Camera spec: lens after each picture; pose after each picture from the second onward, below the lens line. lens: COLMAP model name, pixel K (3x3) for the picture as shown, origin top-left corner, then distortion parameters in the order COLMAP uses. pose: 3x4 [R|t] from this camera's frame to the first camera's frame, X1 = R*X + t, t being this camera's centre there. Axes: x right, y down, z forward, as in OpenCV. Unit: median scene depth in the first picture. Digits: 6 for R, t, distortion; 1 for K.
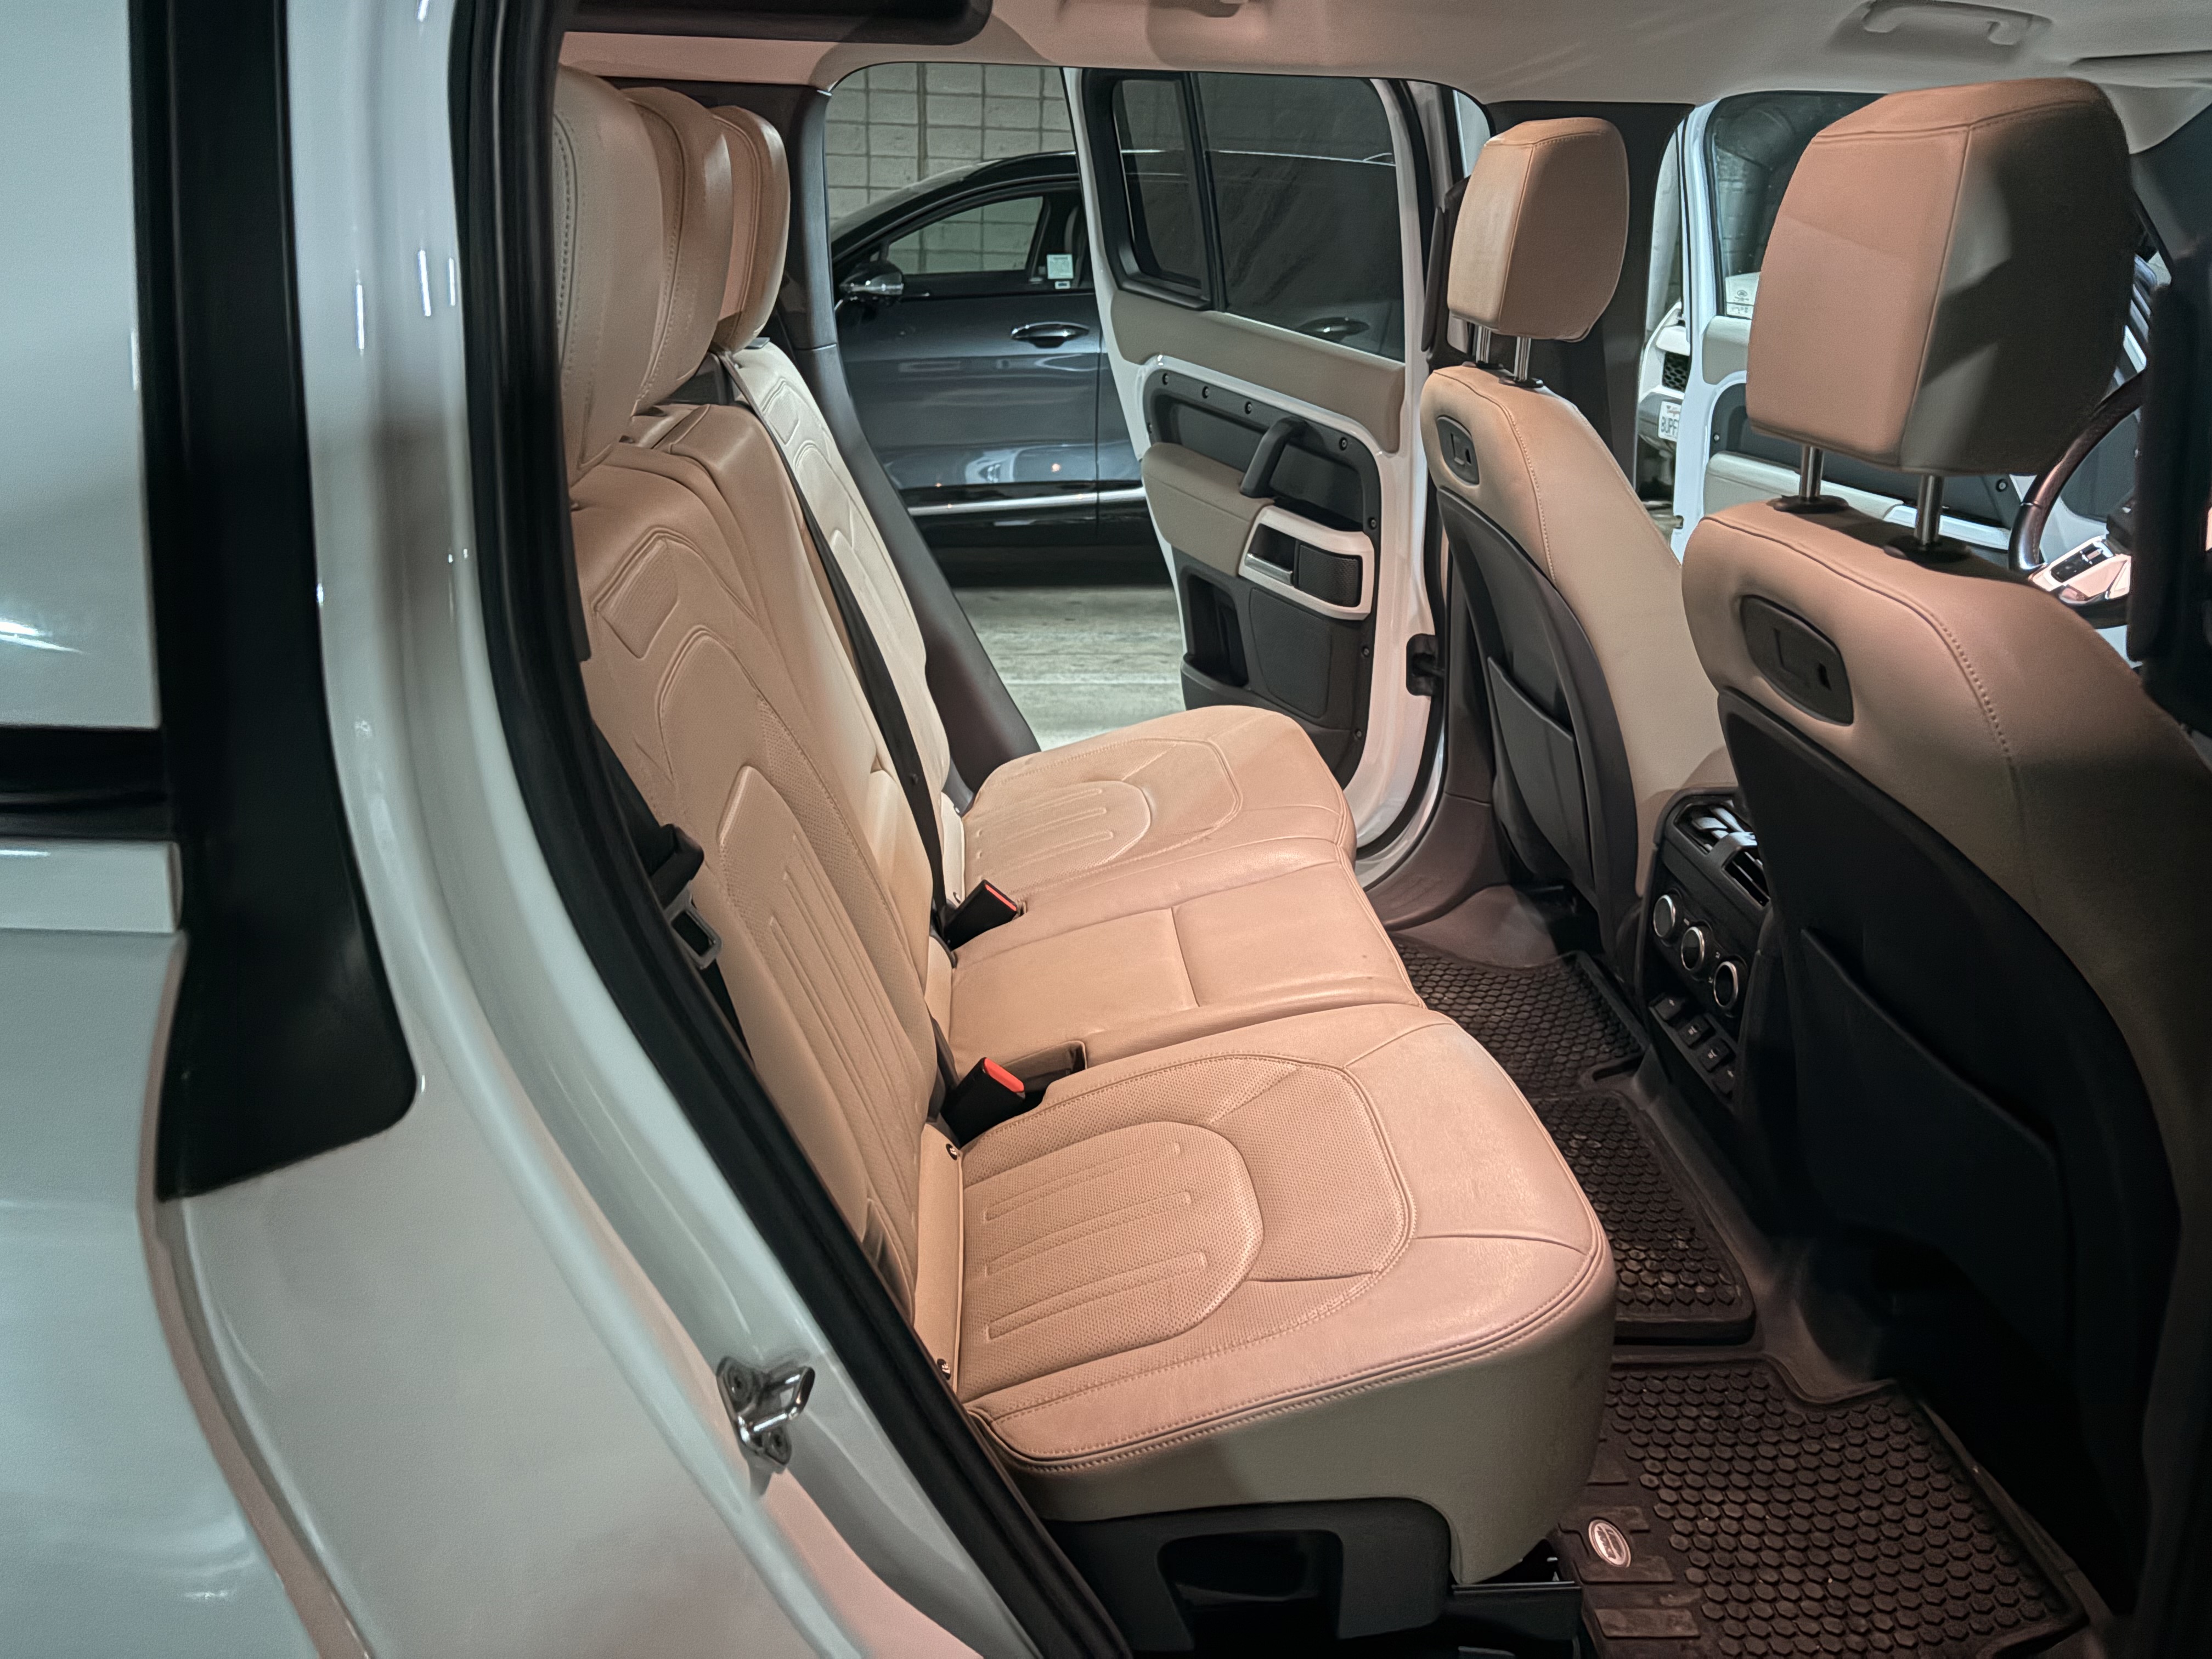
lens RADIAL K [[1696.5, 0, 1104.0], [0, 1696.5, 828.4], [0, 0, 1]] dist [0.034420, -0.022354]
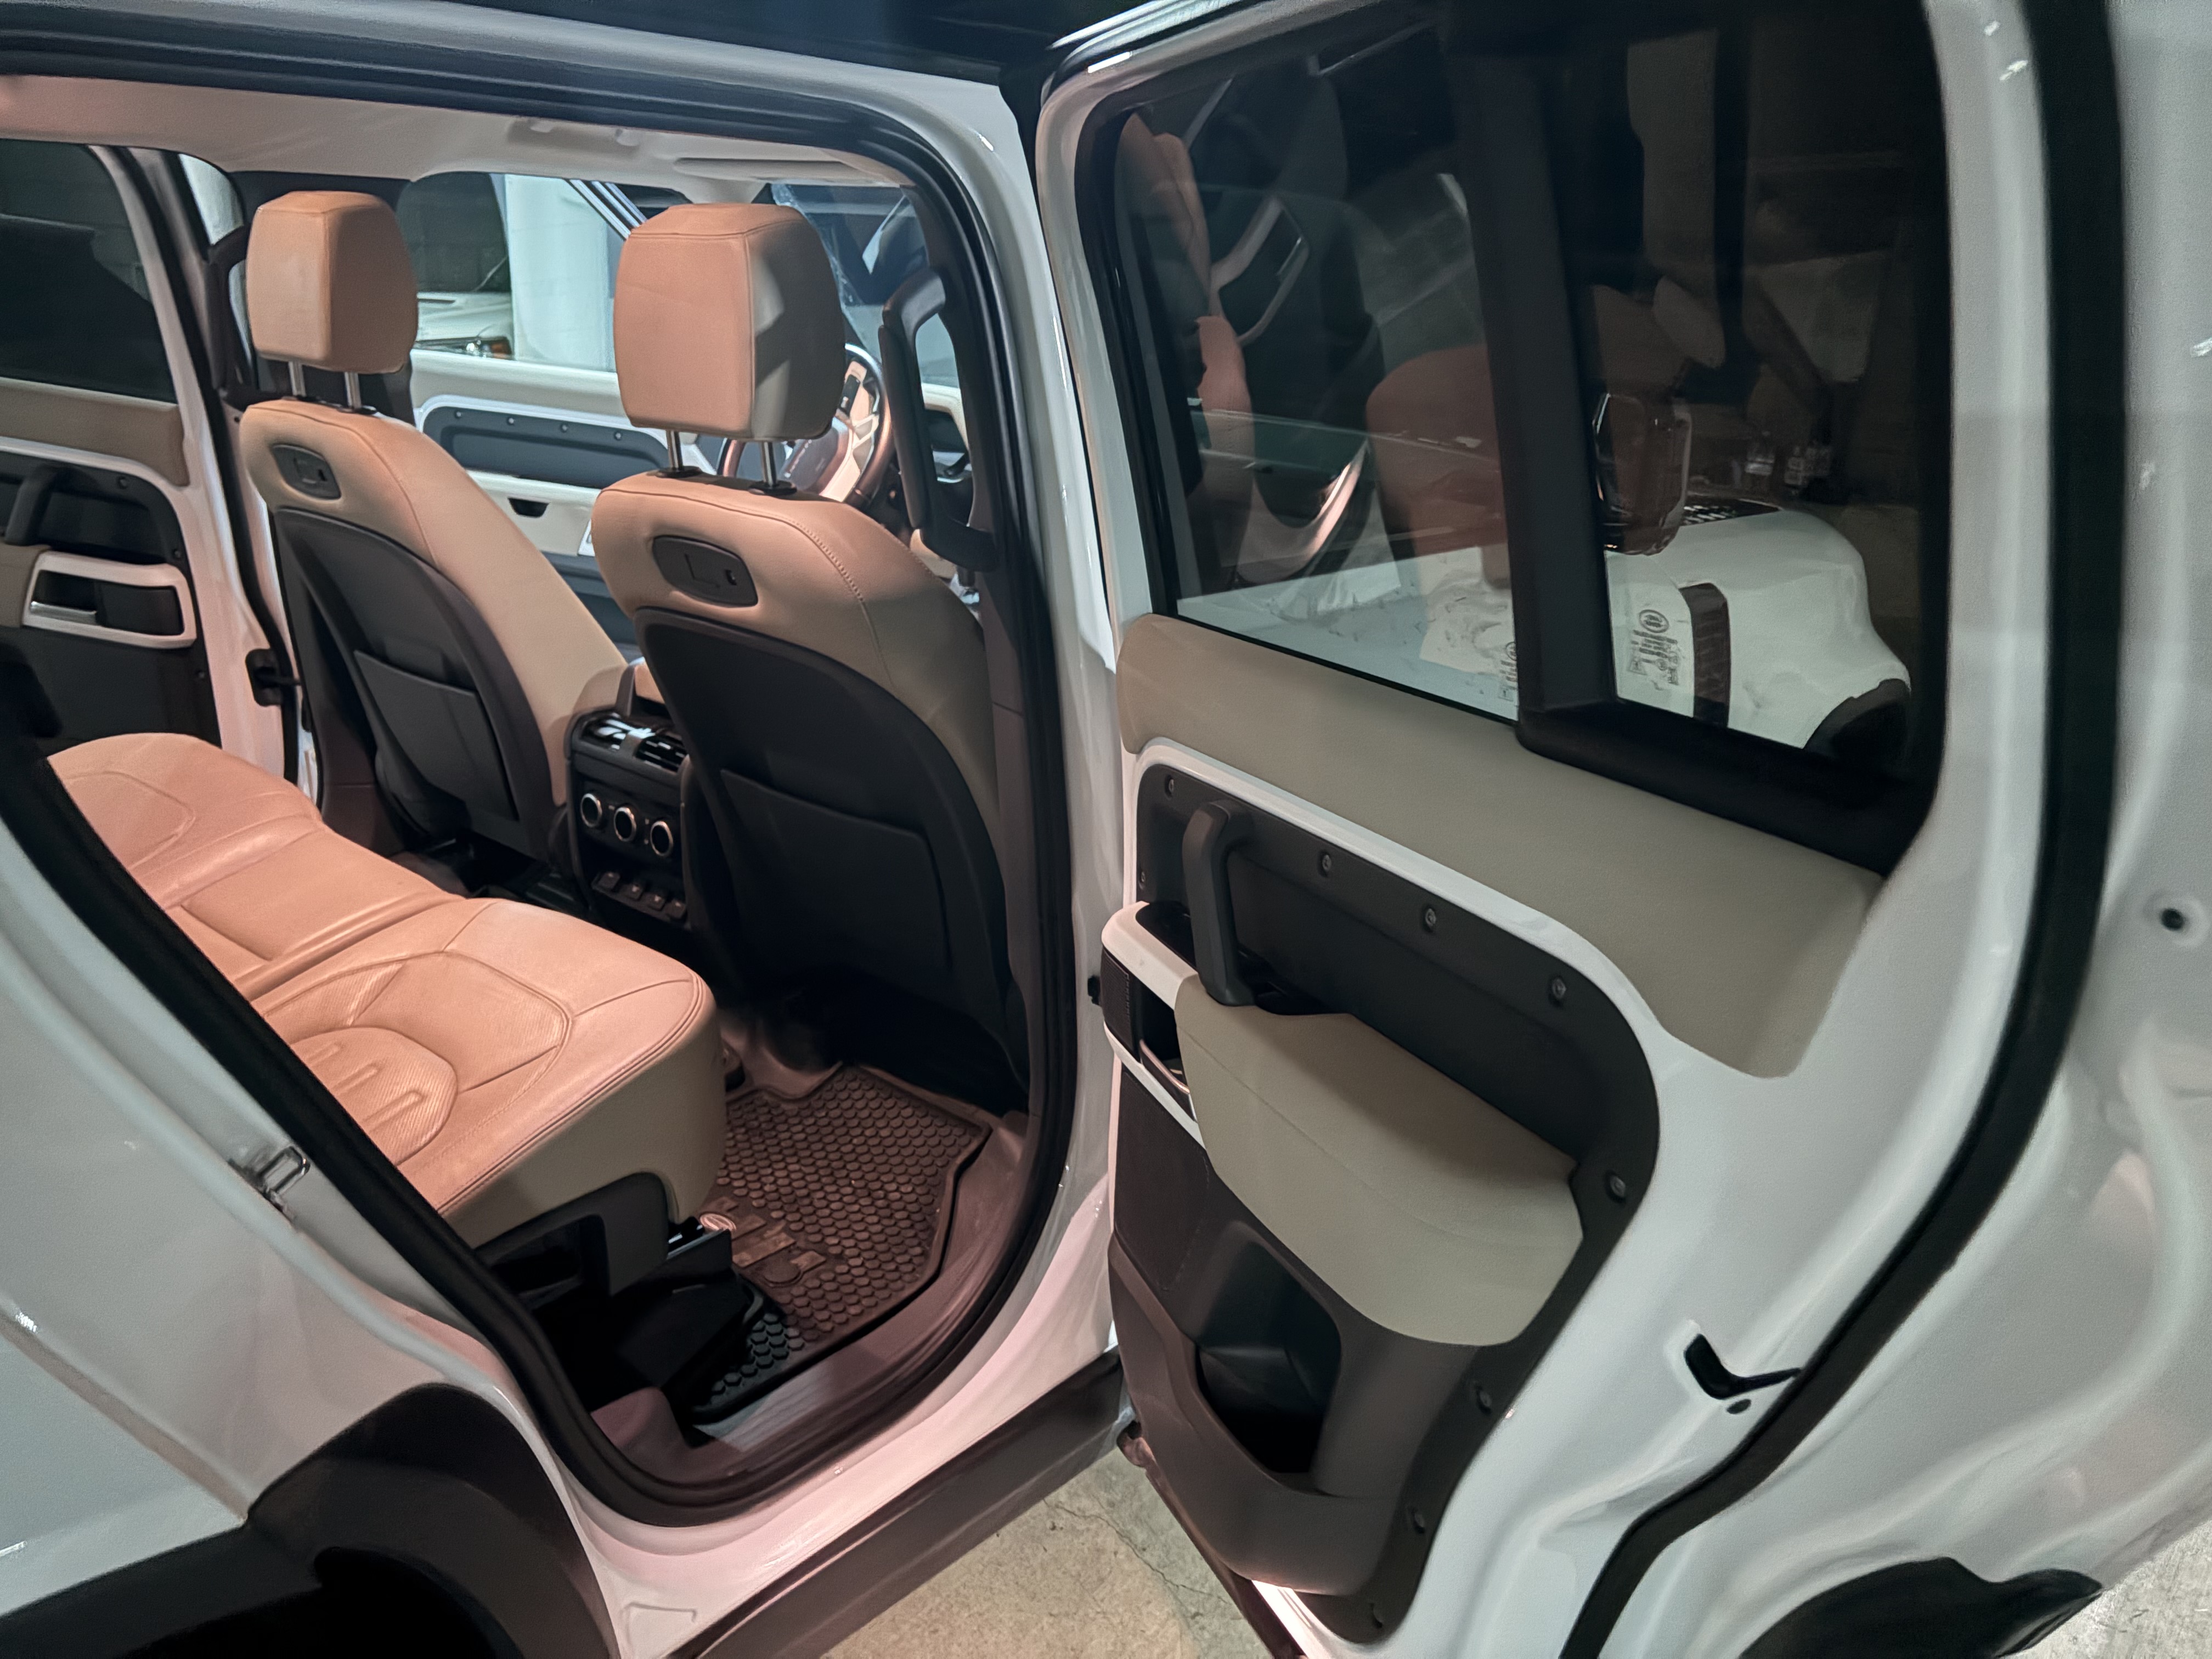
lens RADIAL K [[1696.5, 0, 1098.8], [0, 1696.5, 821.7], [0, 0, 1]] dist [0.034420, -0.022354]
pose [[0.706847, -0.227700, 0.669717, -0.262827], [0.240606, 0.967715, 0.075072, 0.055108], [-0.665189, 0.108074, 0.738813, -0.208930]]
